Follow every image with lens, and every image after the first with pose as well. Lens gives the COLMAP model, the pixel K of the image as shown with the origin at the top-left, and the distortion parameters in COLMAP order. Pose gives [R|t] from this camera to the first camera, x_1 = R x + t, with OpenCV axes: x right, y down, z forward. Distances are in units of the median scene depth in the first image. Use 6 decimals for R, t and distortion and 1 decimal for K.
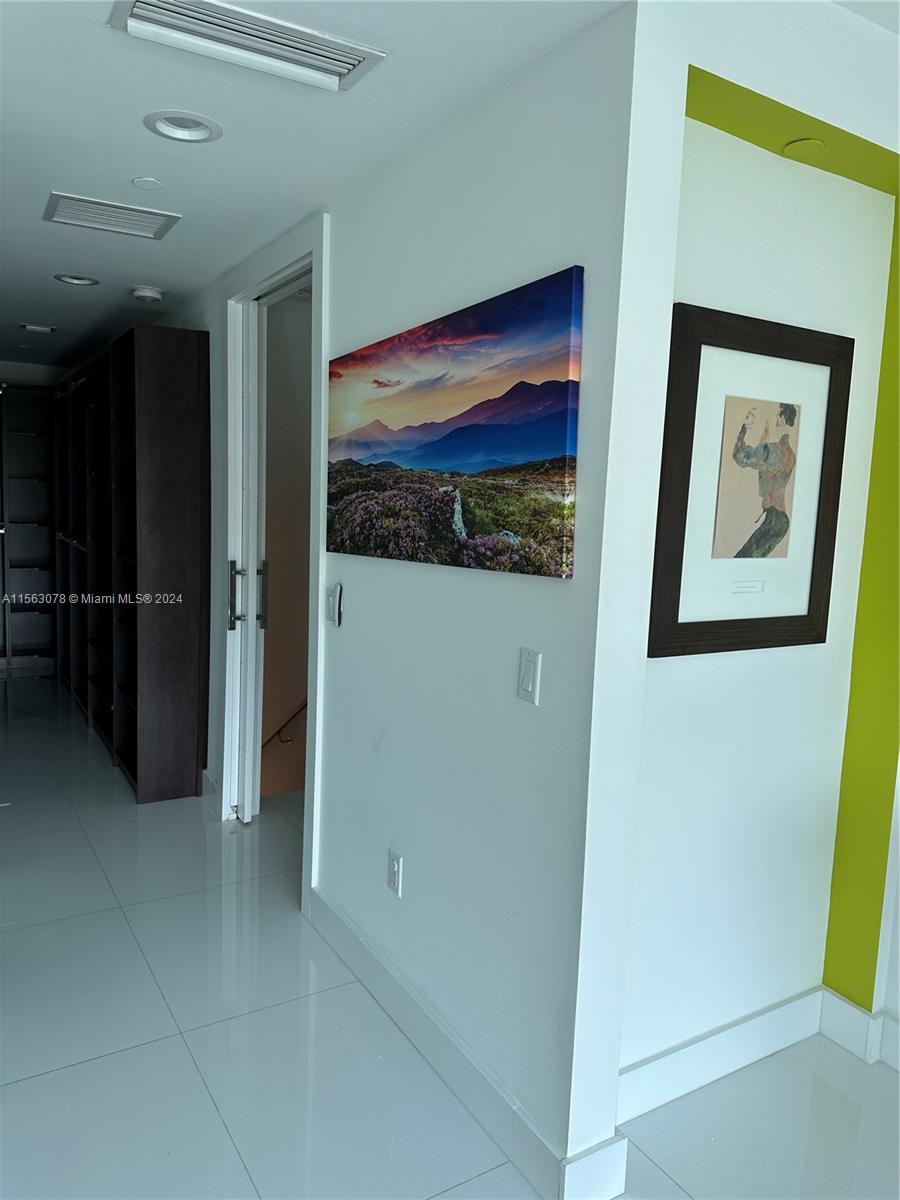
lens RADIAL K [[872.9, 0, 450.0], [0, 872.9, 600.0], [0, 0, 1]] dist [0.125143, -0.181990]
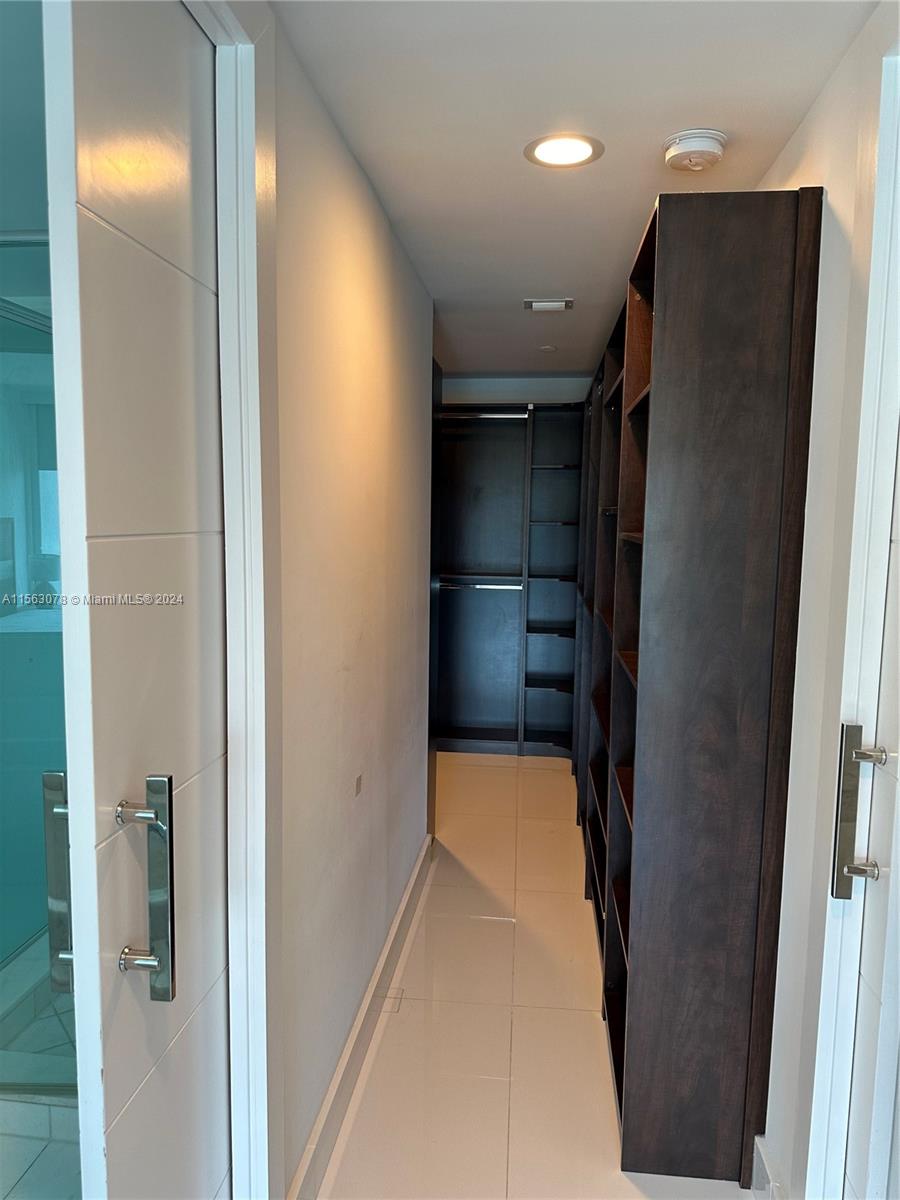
lens RADIAL K [[872.9, 0, 450.0], [0, 872.9, 600.0], [0, 0, 1]] dist [0.125143, -0.181990]
pose [[0.812687, 0.035028, -0.581647, -0.150542], [-0.058027, 0.998095, -0.020969, -0.075066], [0.579804, 0.050792, 0.813171, 0.522911]]
